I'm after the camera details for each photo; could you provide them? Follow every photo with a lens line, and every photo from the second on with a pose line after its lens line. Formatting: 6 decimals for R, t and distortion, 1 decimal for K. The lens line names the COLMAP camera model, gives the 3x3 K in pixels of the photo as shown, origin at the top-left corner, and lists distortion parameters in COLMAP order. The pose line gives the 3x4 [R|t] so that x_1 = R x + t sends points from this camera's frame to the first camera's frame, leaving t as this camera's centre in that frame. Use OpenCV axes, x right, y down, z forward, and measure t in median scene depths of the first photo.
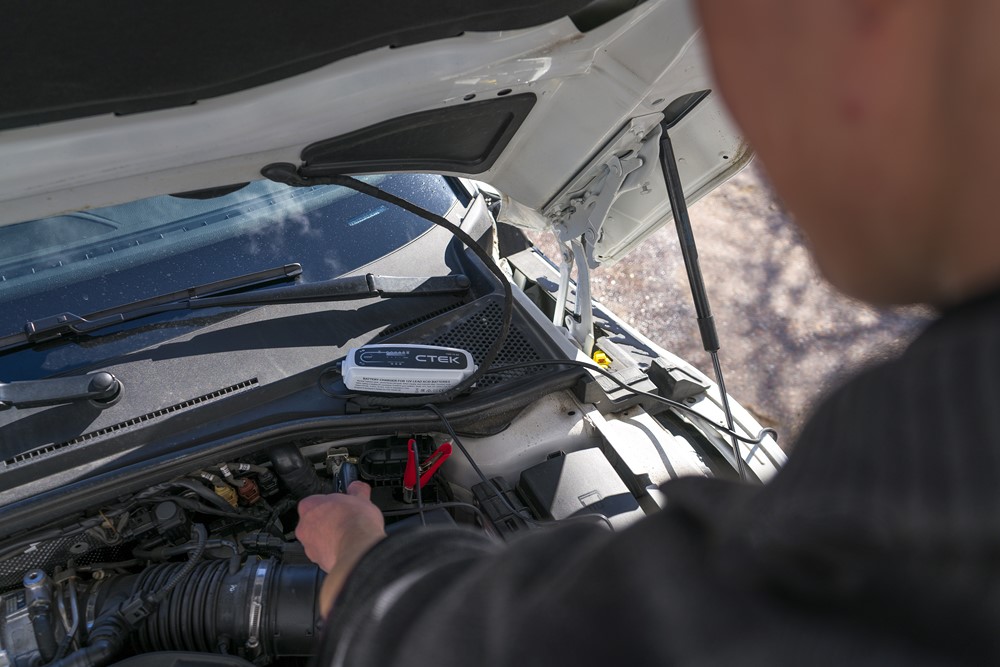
lens RADIAL K [[833.9, 0, 500.0], [0, 833.9, 333.5], [0, 0, 1]] dist [-0.004764, 0.007821]
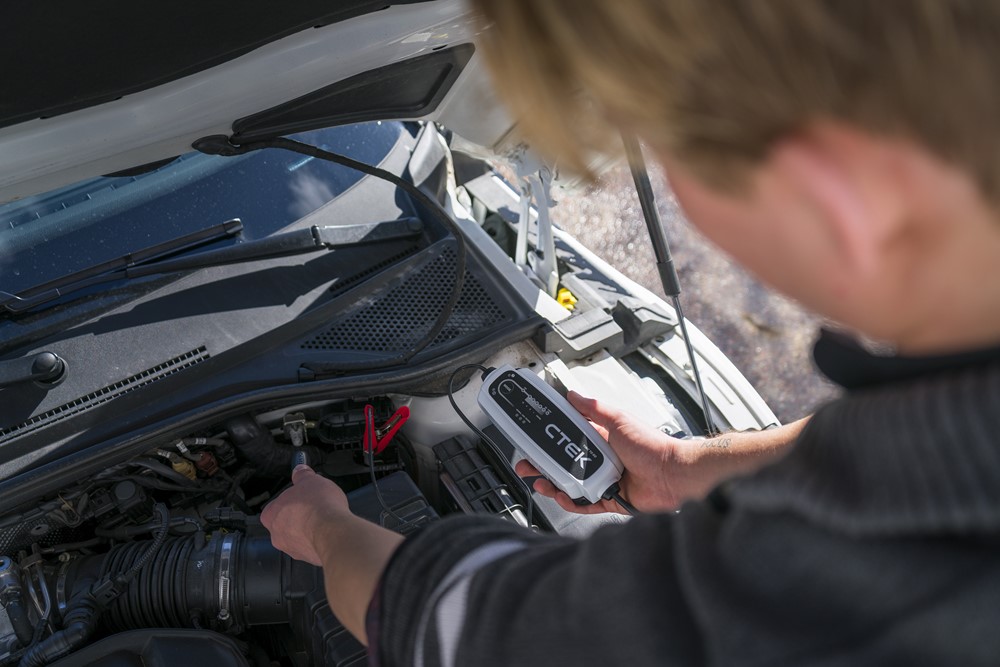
lens RADIAL K [[982.2, 0, 500.0], [0, 982.2, 333.5], [0, 0, 1]] dist [0.015119, -0.004979]
pose [[0.998607, -0.051528, 0.011321, 0.039308], [0.049800, 0.991509, 0.120124, -0.084710], [-0.017415, -0.119393, 0.992694, -0.140951]]
